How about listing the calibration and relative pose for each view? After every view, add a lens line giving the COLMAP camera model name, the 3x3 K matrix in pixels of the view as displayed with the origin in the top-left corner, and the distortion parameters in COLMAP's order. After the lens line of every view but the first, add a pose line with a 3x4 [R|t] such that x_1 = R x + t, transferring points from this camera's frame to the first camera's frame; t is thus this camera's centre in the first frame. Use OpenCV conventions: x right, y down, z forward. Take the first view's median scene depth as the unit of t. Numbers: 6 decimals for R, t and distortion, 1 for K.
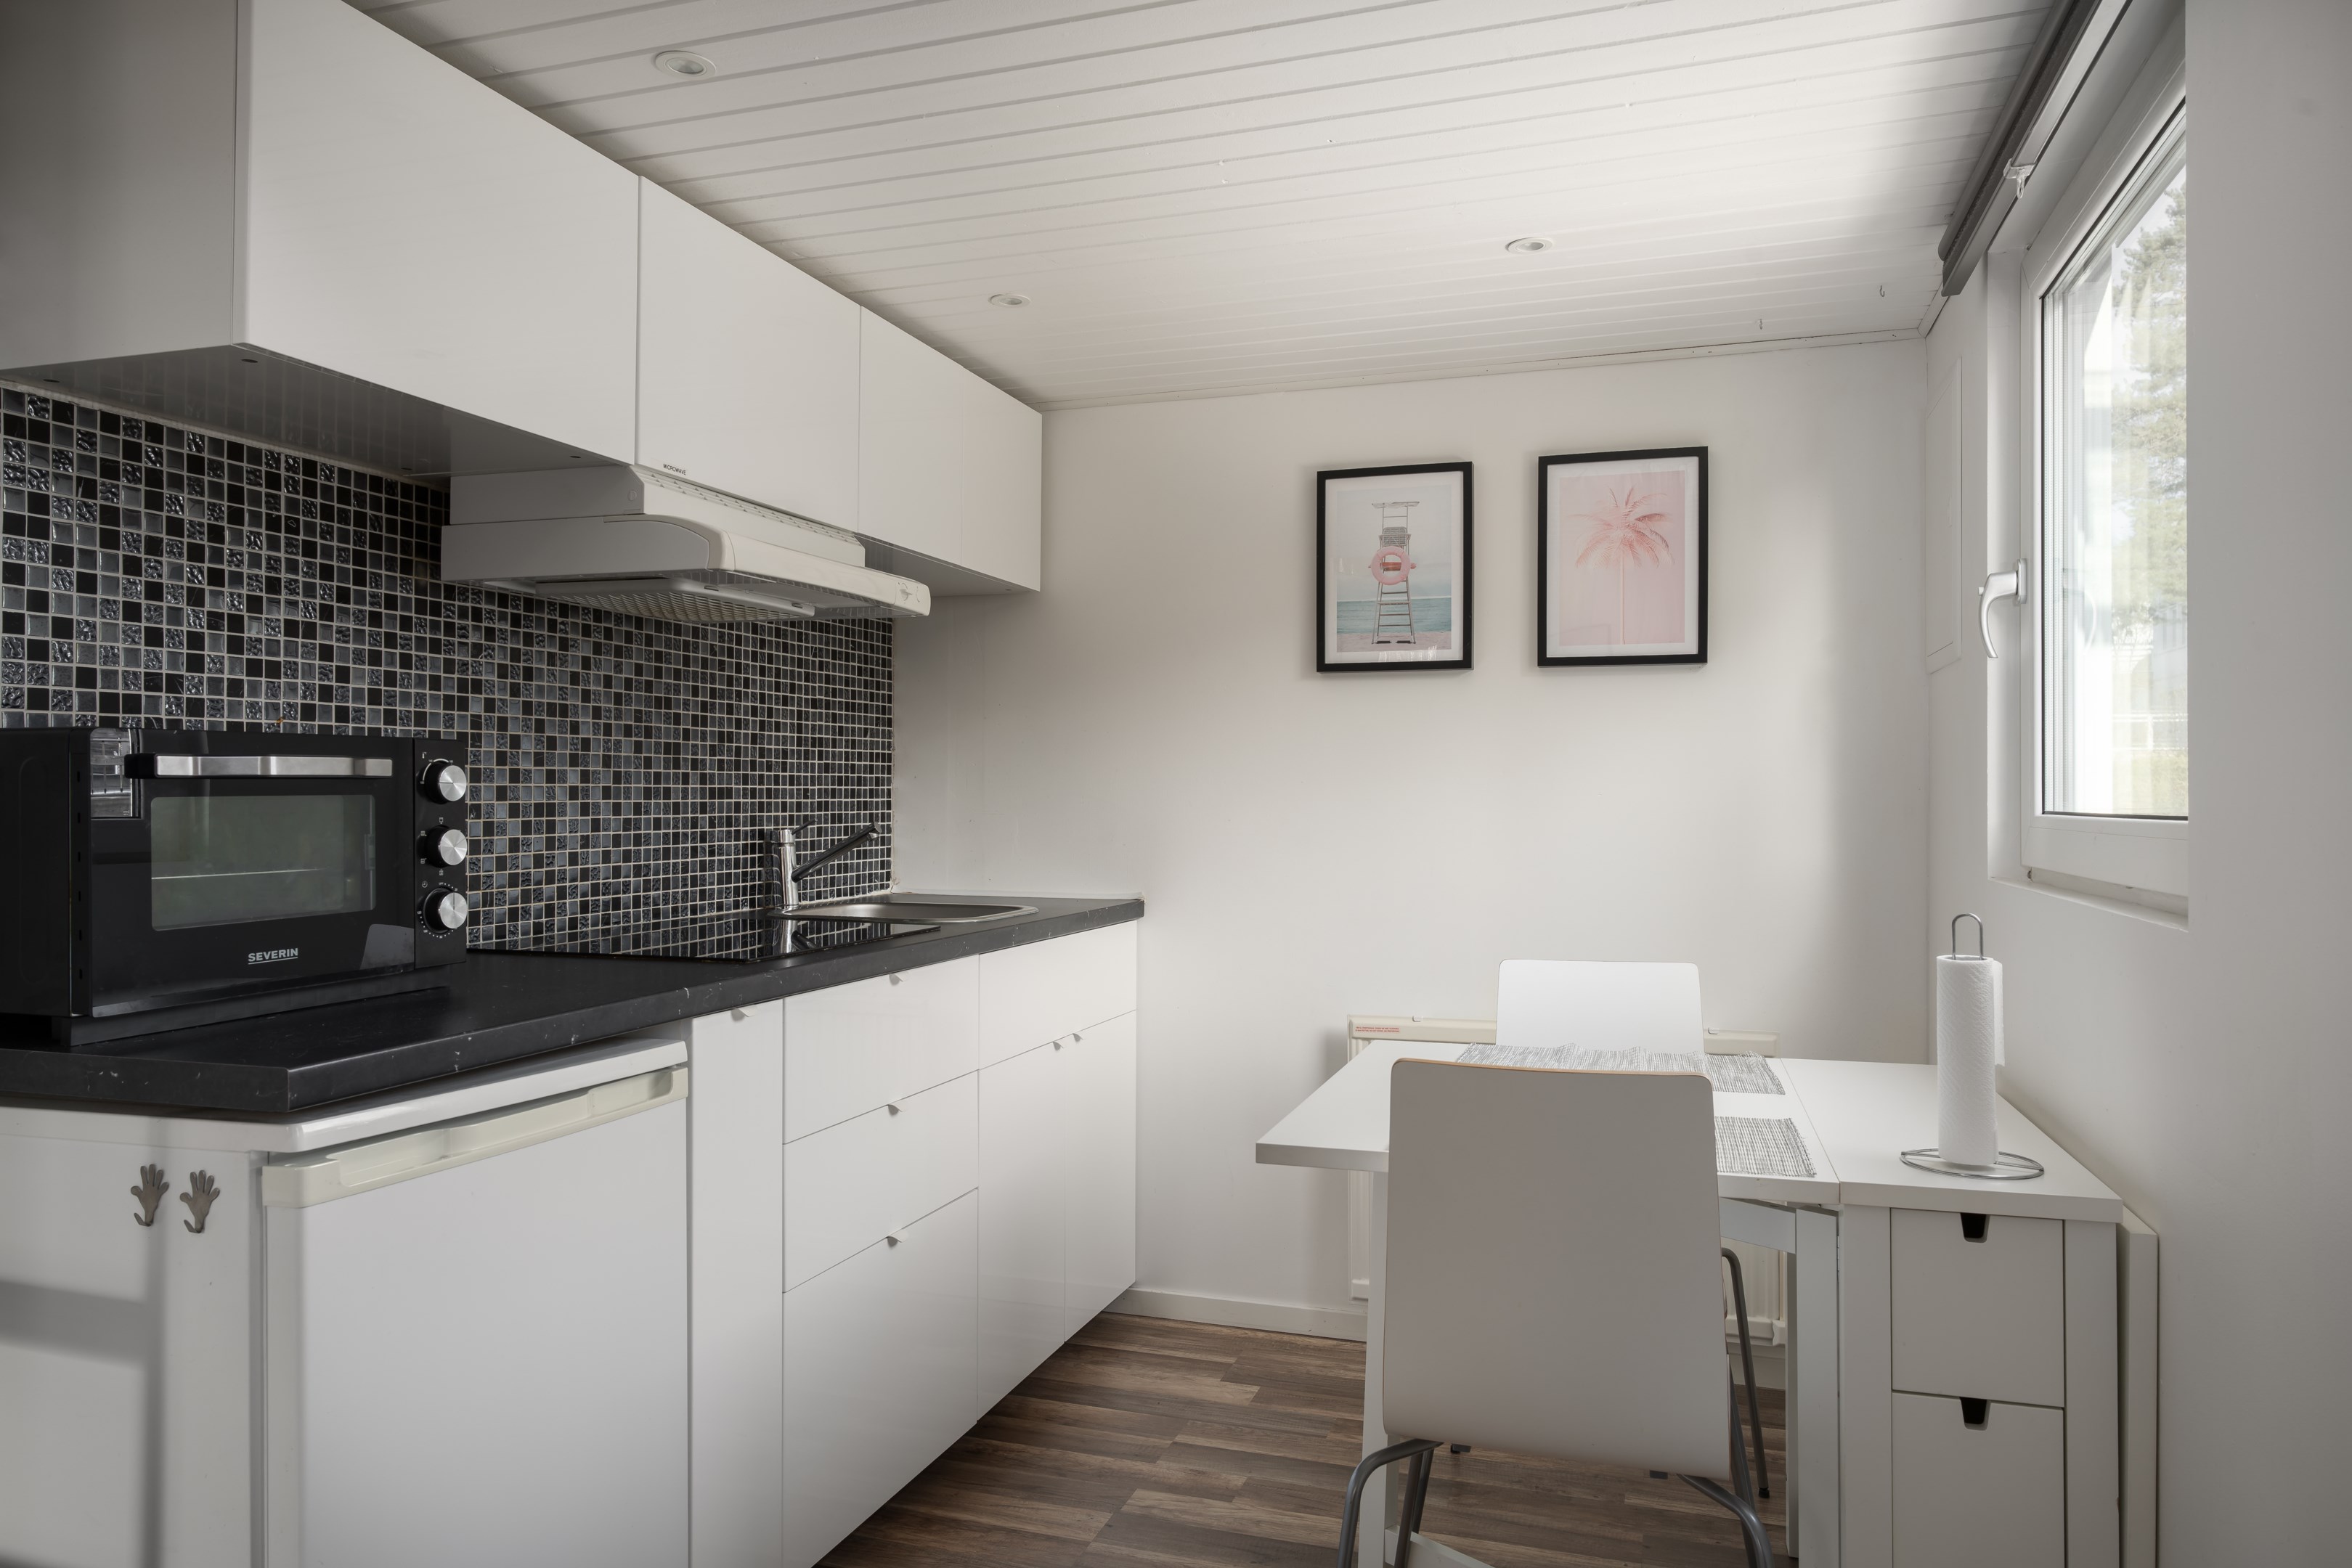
lens RADIAL K [[1491.6, 0, 1176.0], [0, 1491.6, 784.0], [0, 0, 1]] dist [0.001710, -0.001113]
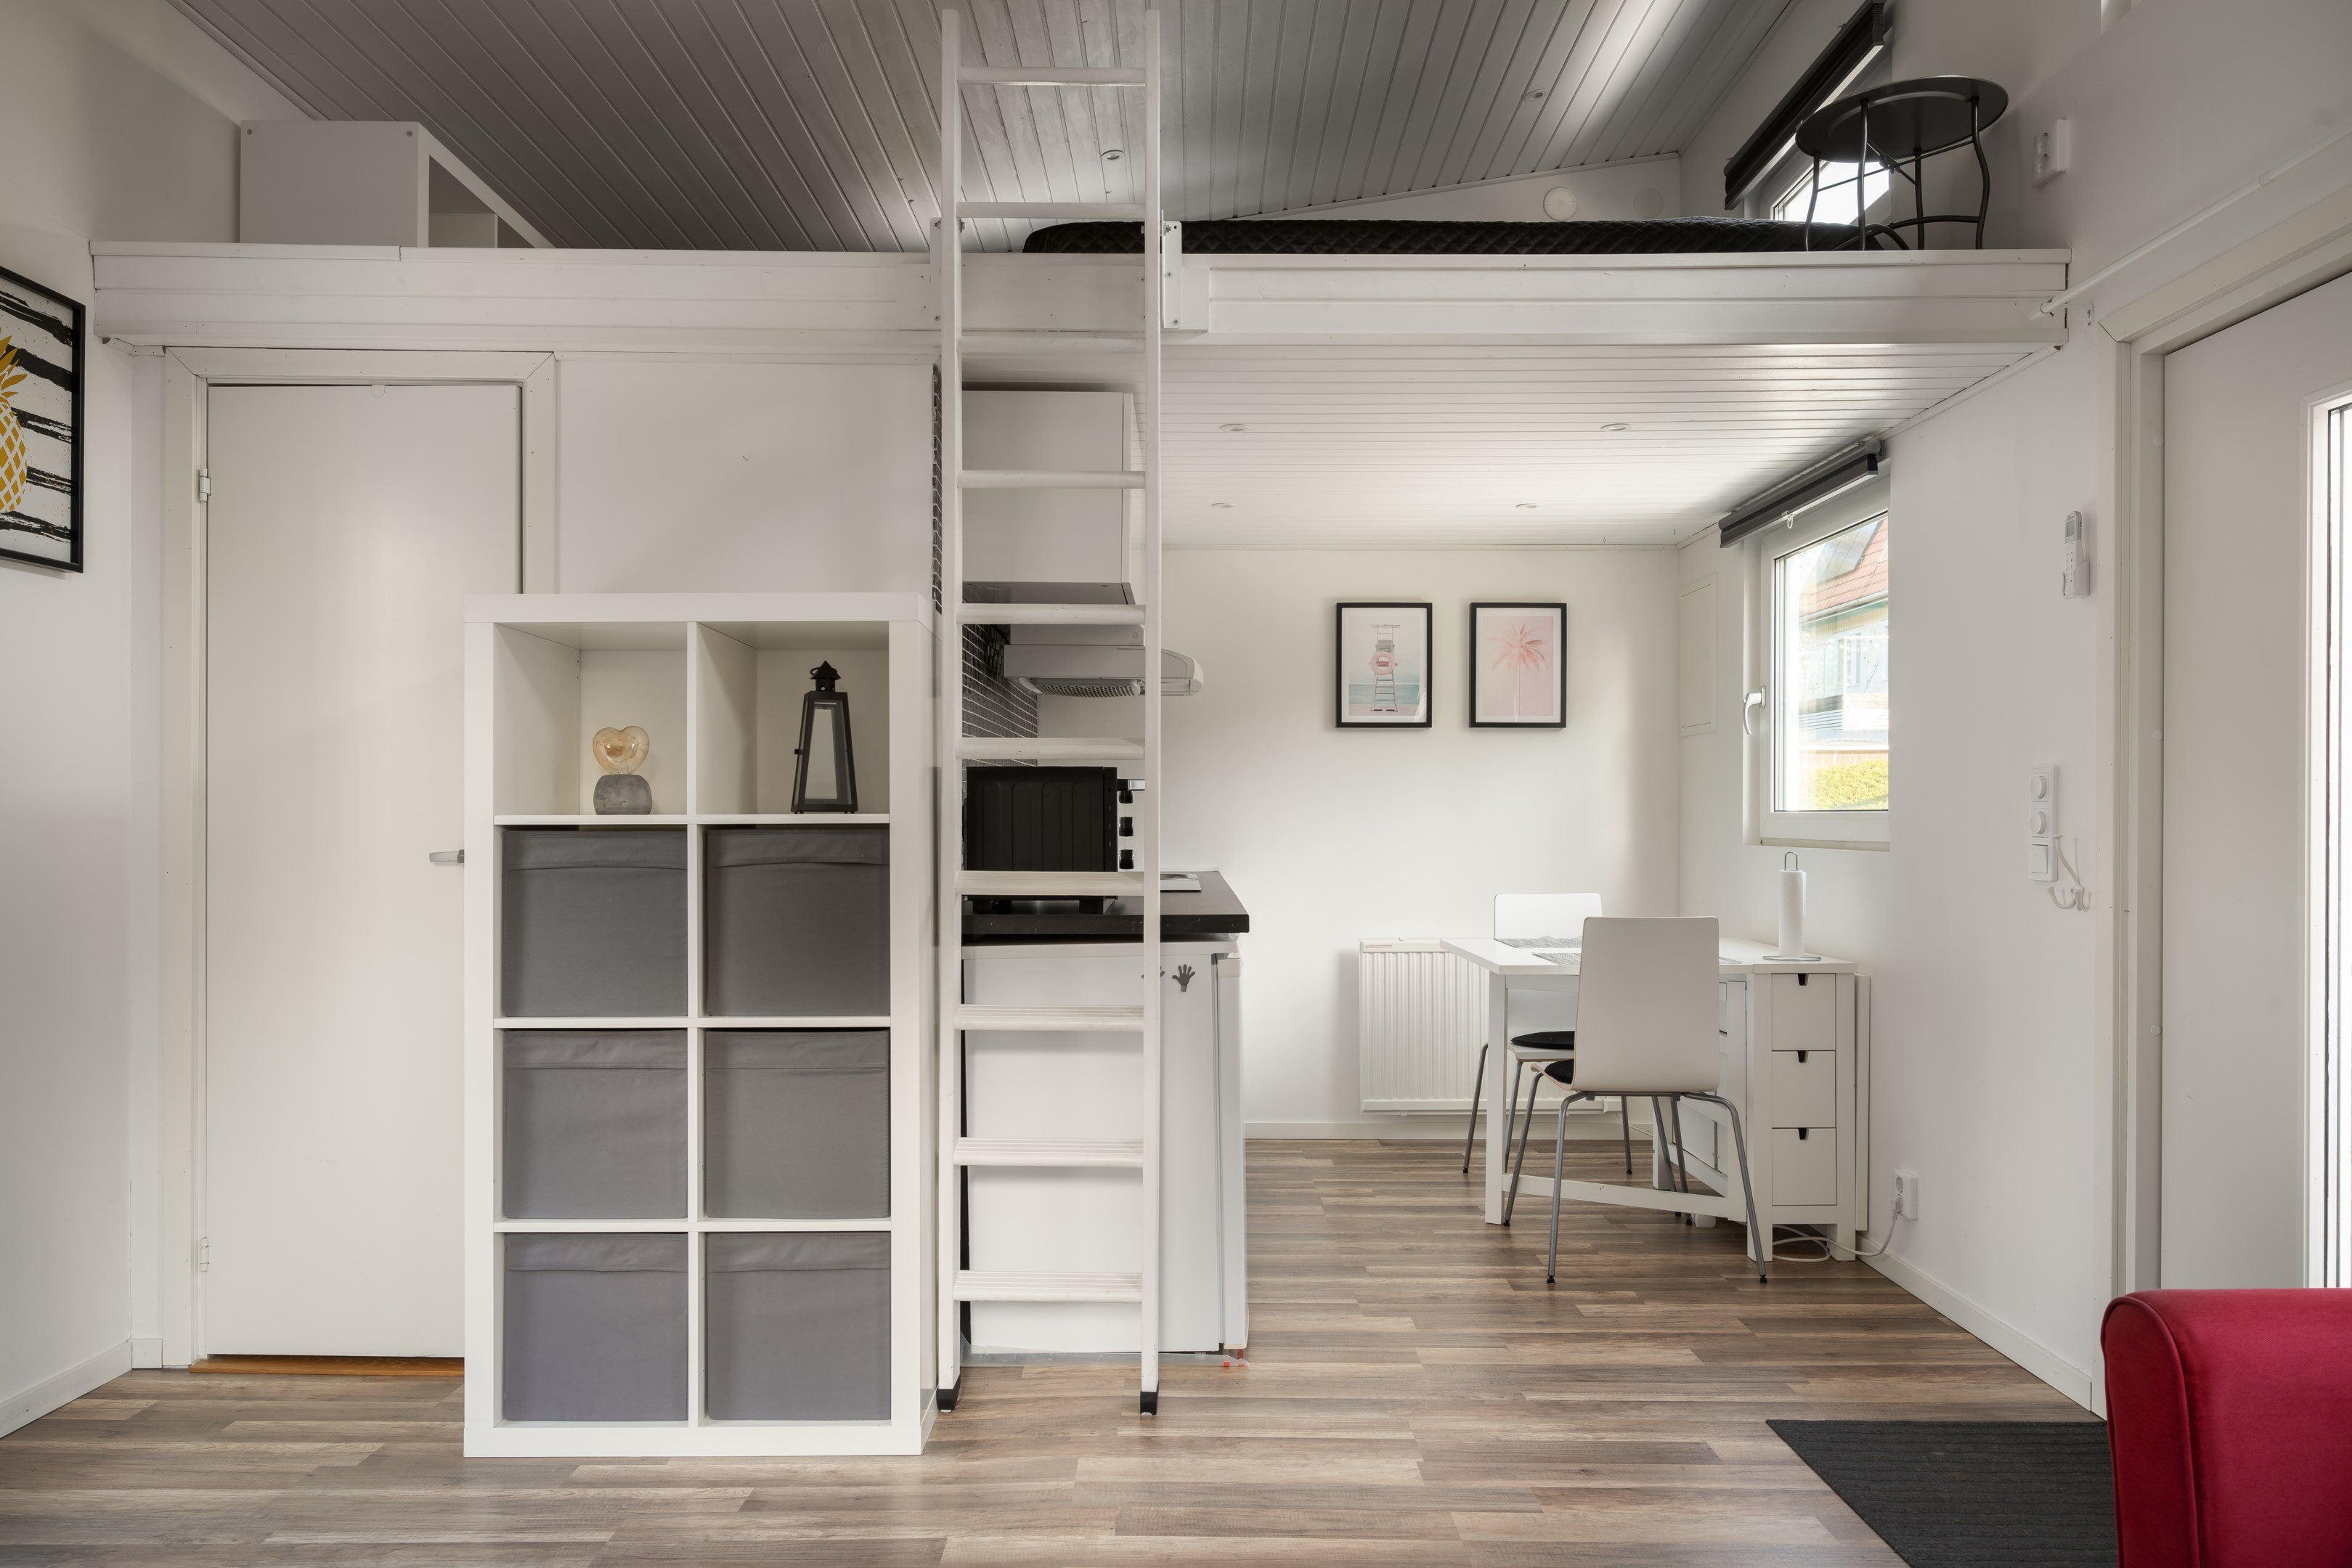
lens RADIAL K [[1506.5, 0, 1173.2], [0, 1506.5, 812.1], [0, 0, 1]] dist [0.023001, 0.002293]
pose [[0.948599, -0.002008, 0.316475, -0.615357], [-0.000187, 0.999976, 0.006905, 0.005138], [-0.316481, -0.006609, 0.948576, -0.509345]]
